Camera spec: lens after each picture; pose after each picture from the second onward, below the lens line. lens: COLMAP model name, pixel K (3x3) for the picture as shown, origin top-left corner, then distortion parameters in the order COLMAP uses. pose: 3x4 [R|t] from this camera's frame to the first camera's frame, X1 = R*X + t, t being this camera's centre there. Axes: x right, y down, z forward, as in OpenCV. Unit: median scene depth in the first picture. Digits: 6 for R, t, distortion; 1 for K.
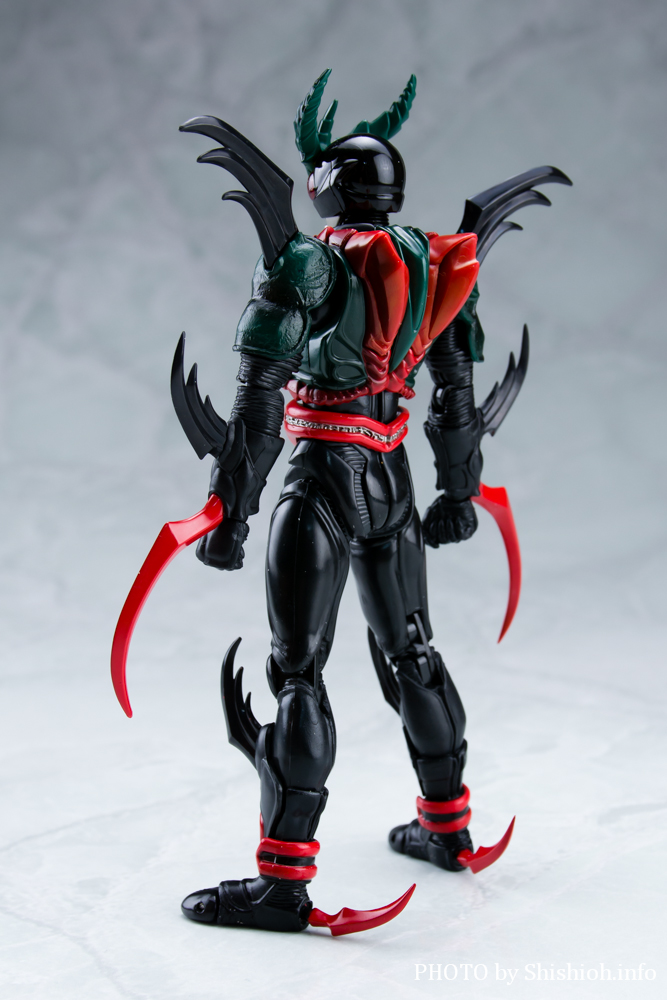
lens RADIAL K [[1952.6, 0, 333.5], [0, 1952.6, 500.0], [0, 0, 1]] dist [0.008674, -0.066981]
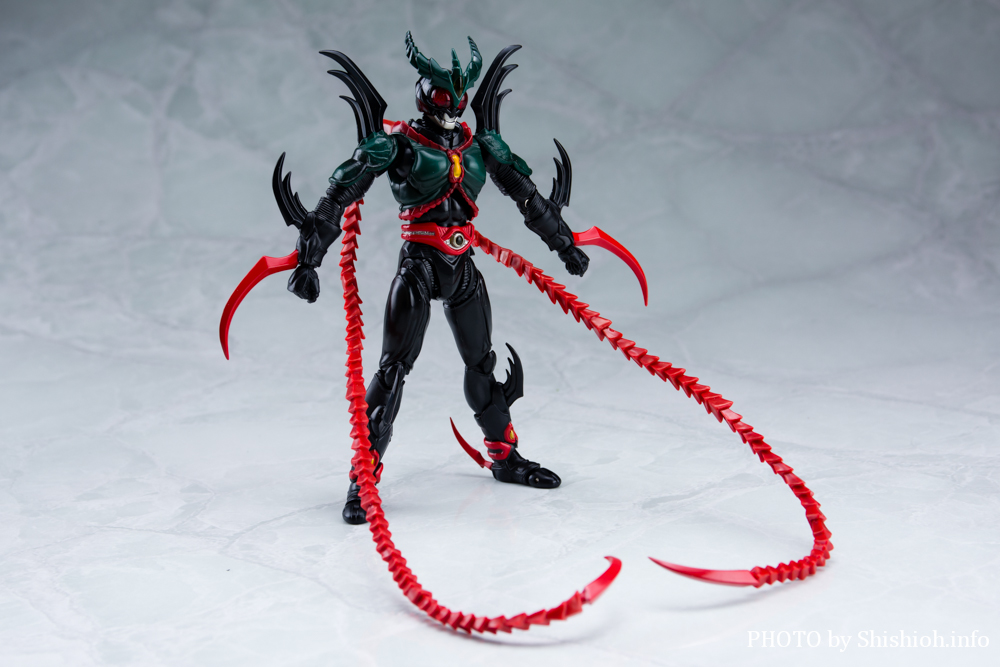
lens RADIAL K [[1955.4, 0, 500.0], [0, 1955.4, 333.5], [0, 0, 1]] dist [0.064553, 0.244227]
pose [[0.999075, -0.009473, 0.041938, -0.013491], [0.007217, 0.998535, 0.053631, -0.018827], [-0.042384, -0.053278, 0.997680, -0.184291]]
